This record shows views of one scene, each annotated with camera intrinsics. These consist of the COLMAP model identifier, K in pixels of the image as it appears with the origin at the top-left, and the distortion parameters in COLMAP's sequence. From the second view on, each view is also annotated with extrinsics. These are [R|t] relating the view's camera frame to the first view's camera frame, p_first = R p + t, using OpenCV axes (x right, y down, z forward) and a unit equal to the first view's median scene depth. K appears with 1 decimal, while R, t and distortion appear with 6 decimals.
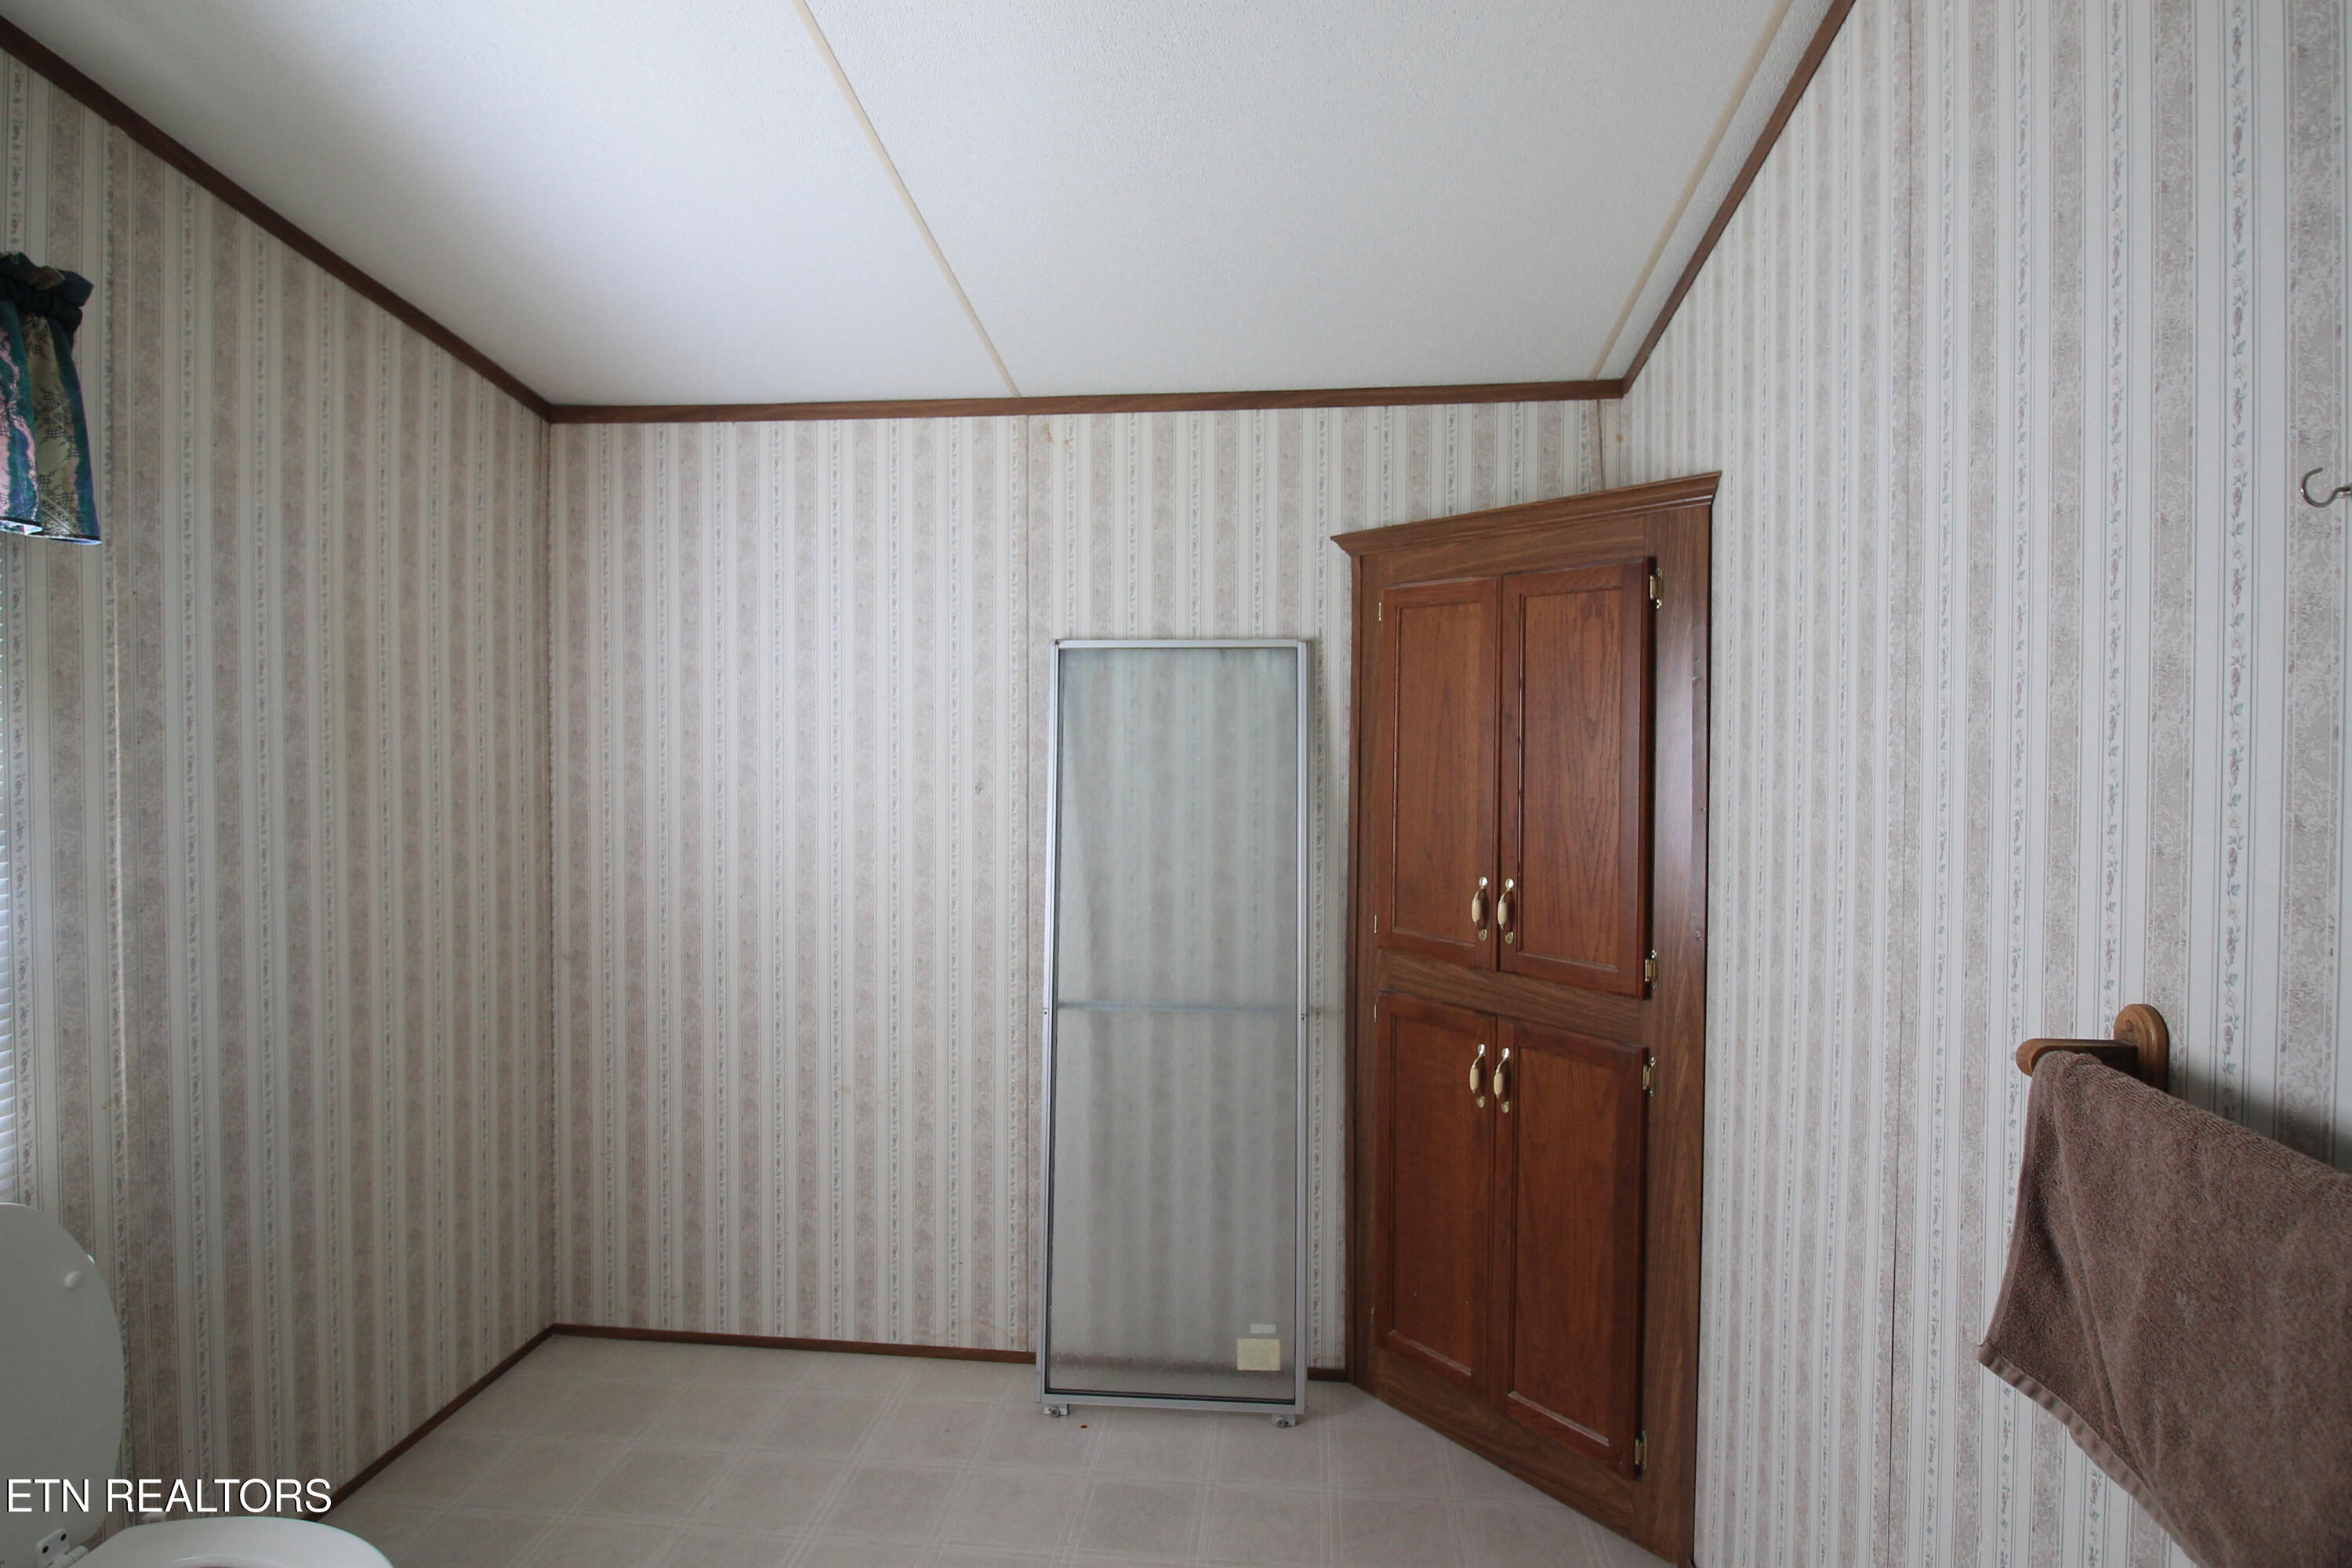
lens RADIAL K [[1285.2, 0, 1173.7], [0, 1285.2, 767.4], [0, 0, 1]] dist [0.000985, -0.000010]
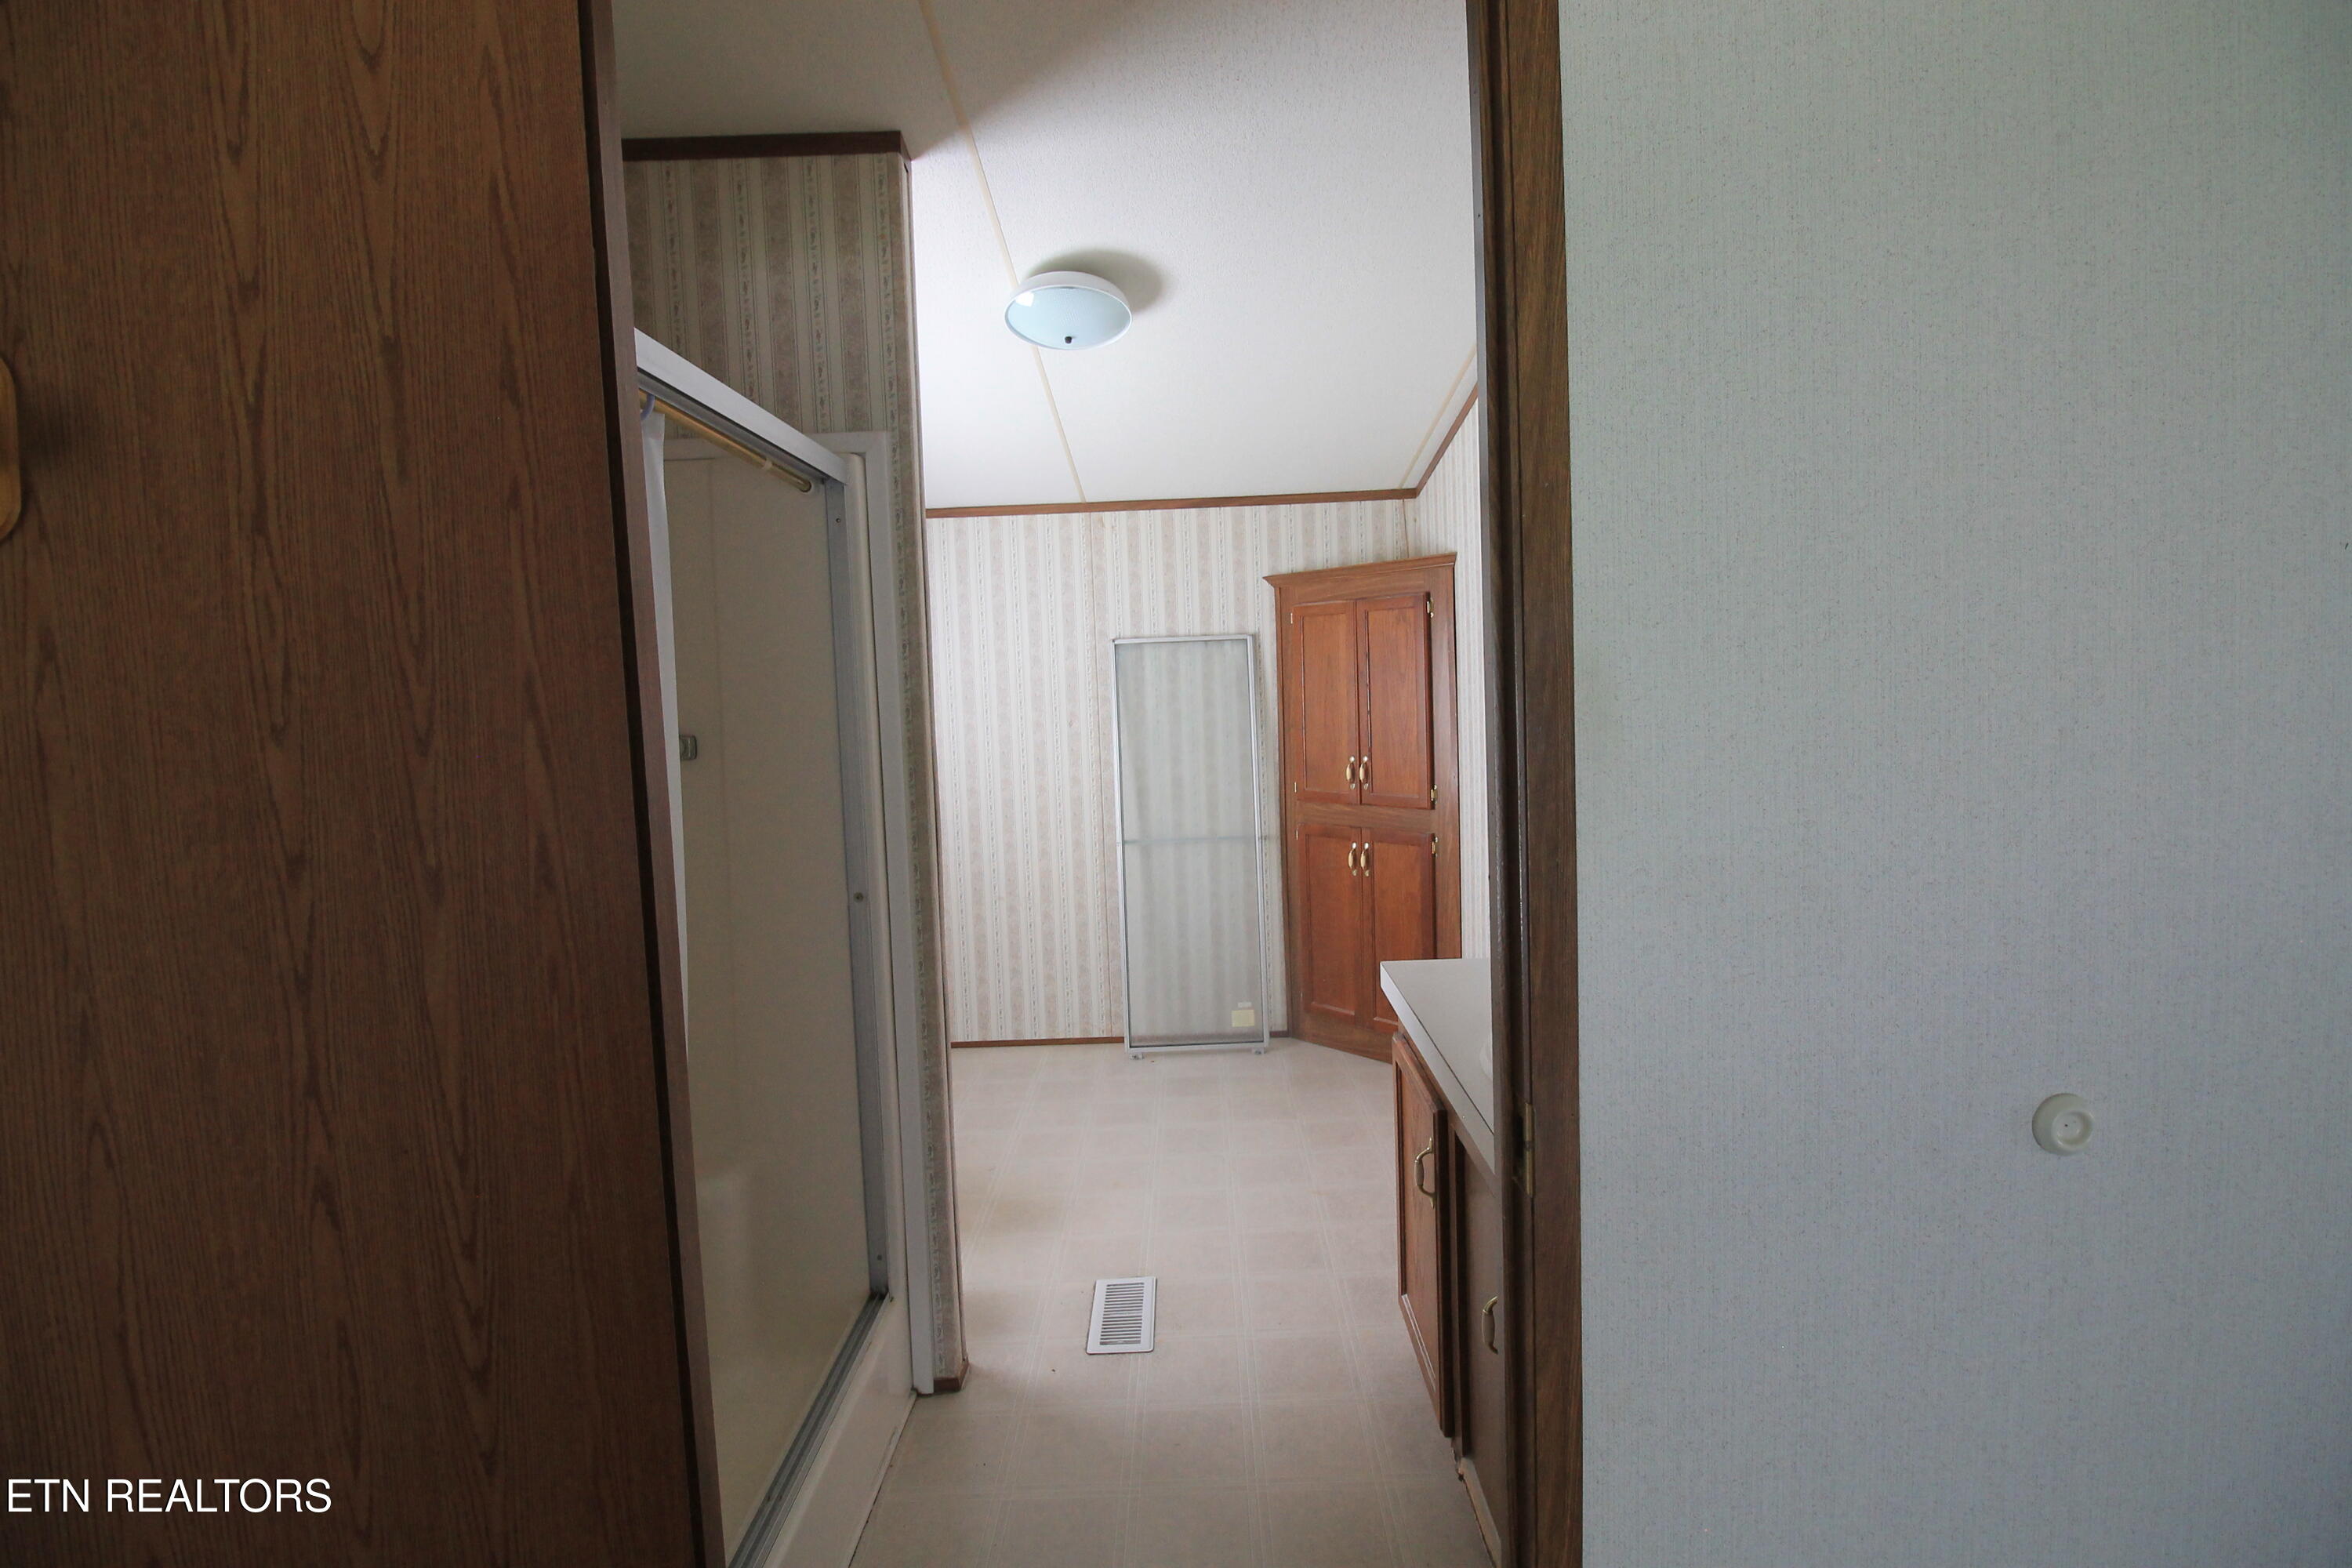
lens RADIAL K [[1131.0, 0, 1181.9], [0, 1131.0, 770.6], [0, 0, 1]] dist [0.003388, -0.012667]
pose [[0.994797, -0.045975, 0.090909, -0.147730], [0.042013, 0.998102, 0.045036, 0.016676], [-0.092807, -0.040982, 0.994840, -0.585480]]
